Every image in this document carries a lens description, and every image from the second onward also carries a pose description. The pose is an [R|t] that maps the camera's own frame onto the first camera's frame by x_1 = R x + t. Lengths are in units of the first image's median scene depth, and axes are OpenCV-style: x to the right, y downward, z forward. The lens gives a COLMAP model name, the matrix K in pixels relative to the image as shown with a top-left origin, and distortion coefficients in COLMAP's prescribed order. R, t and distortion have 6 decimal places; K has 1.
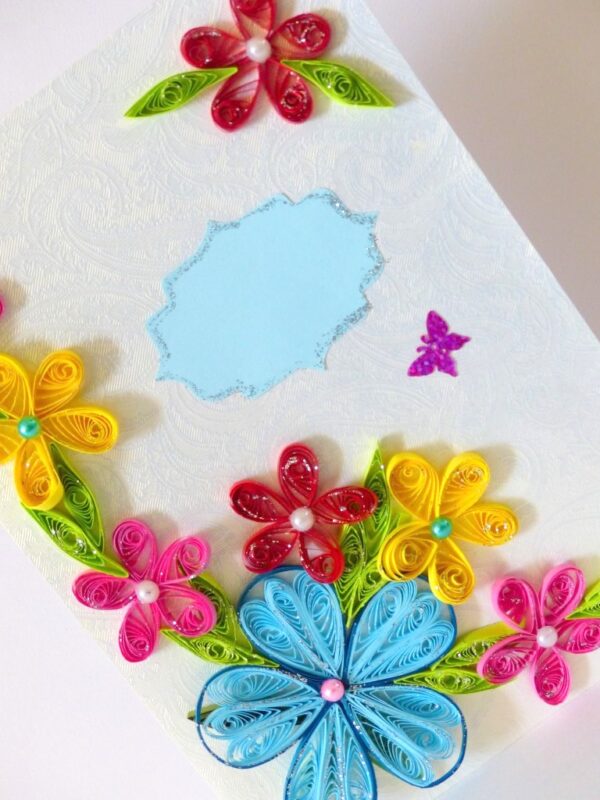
lens RADIAL K [[1253.3, 0, 300.0], [0, 1253.3, 400.0], [0, 0, 1]] dist [-0.083378, -0.128443]
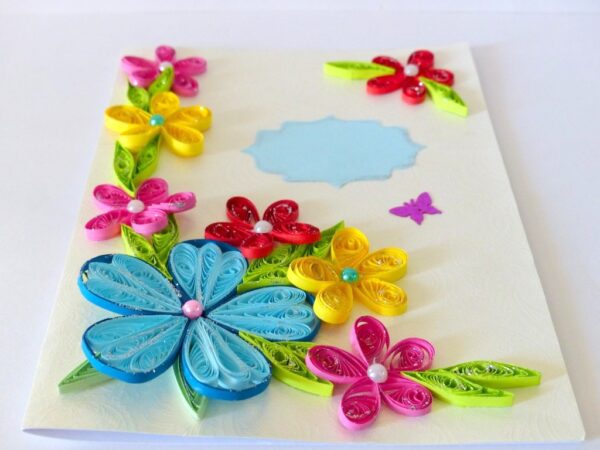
lens RADIAL K [[940.0, 0, 300.0], [0, 940.0, 225.0], [0, 0, 1]] dist [-0.083378, -0.128443]
pose [[0.816888, 0.375912, -0.437475, 0.456983], [-0.566069, 0.376891, -0.733157, 0.785379], [-0.110722, 0.846548, 0.520670, 0.487496]]
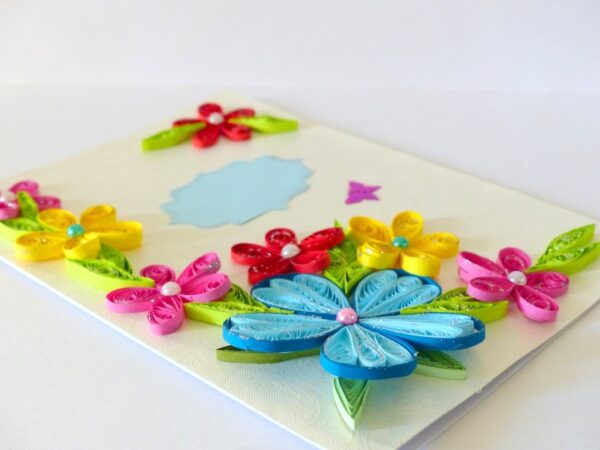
lens RADIAL K [[940.0, 0, 300.0], [0, 940.0, 225.0], [0, 0, 1]] dist [-0.083378, -0.128443]
pose [[0.982046, -0.105968, 0.156067, -0.133087], [0.181409, 0.303591, -0.935373, 0.971321], [0.051739, 0.946891, 0.317364, 0.676278]]
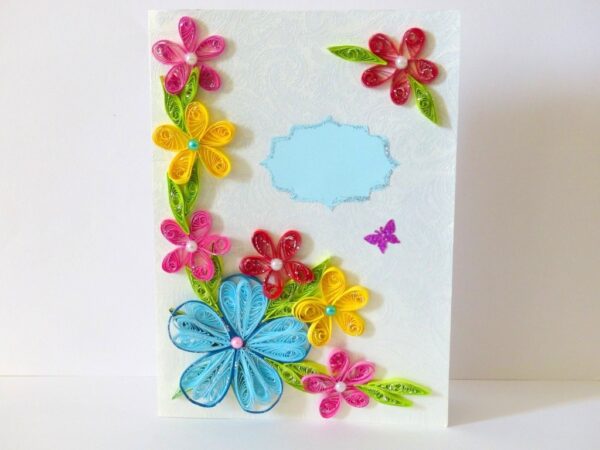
lens RADIAL K [[940.0, 0, 300.0], [0, 940.0, 225.0], [0, 0, 1]] dist [-0.083378, -0.128443]
pose [[0.799931, 0.599994, 0.010864, -0.021896], [-0.599271, 0.797757, 0.066768, -0.074357], [0.031394, -0.059920, 0.997709, -0.466515]]
